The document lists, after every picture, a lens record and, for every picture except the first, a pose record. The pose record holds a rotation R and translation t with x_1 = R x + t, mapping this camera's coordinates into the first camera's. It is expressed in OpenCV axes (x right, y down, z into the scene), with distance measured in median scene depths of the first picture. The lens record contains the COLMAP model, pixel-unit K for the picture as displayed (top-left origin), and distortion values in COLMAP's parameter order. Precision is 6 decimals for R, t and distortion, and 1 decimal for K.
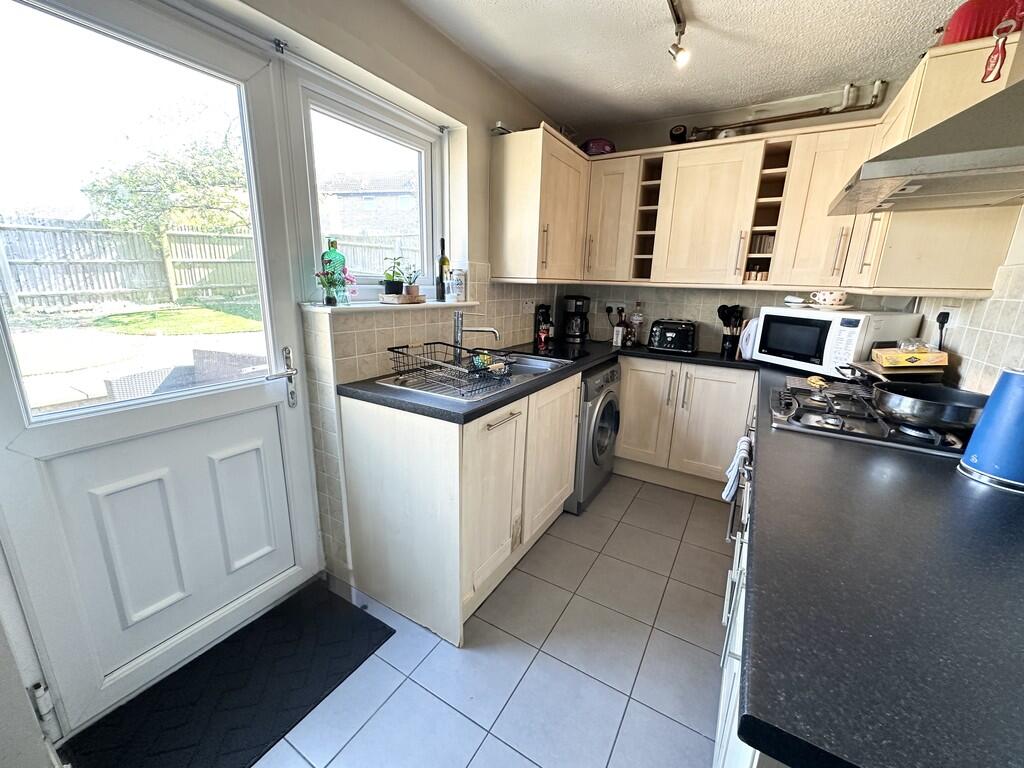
lens RADIAL K [[412.7, 0, 510.5], [0, 412.7, 378.9], [0, 0, 1]] dist [-0.000989, 0.000296]
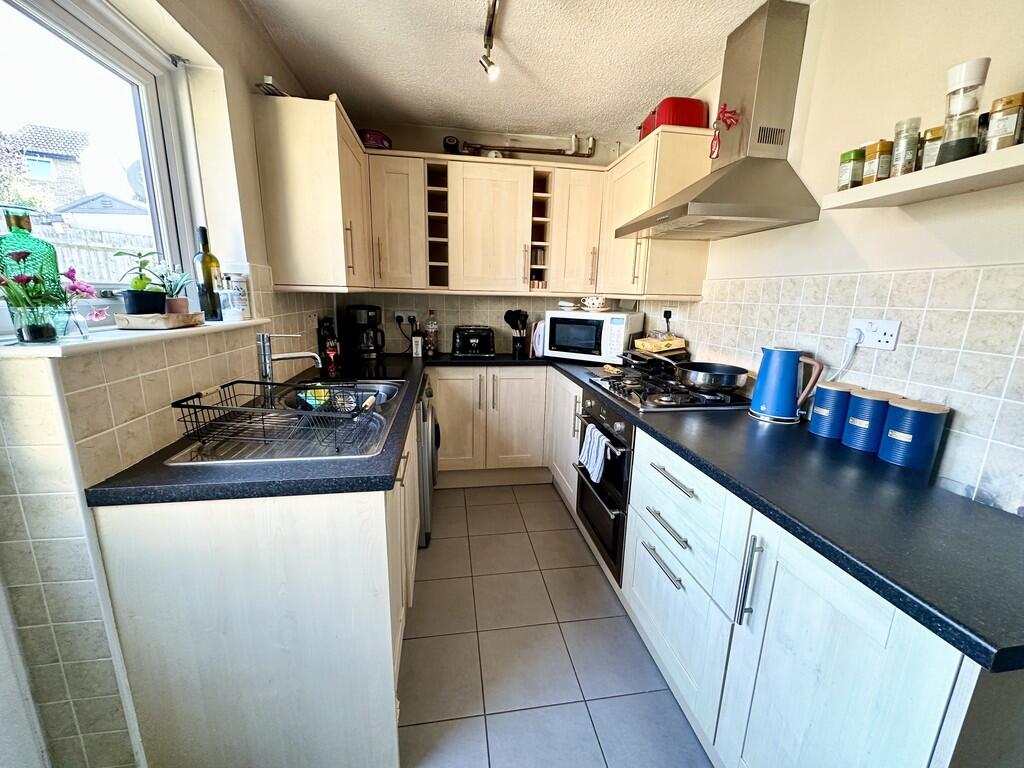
lens RADIAL K [[412.7, 0, 512.4], [0, 412.7, 379.9], [0, 0, 1]] dist [-0.000989, 0.000296]
pose [[0.762287, -0.142288, 0.631405, -0.238859], [0.148027, 0.988007, 0.043938, -0.049982], [-0.630084, 0.059972, 0.774208, 0.178025]]
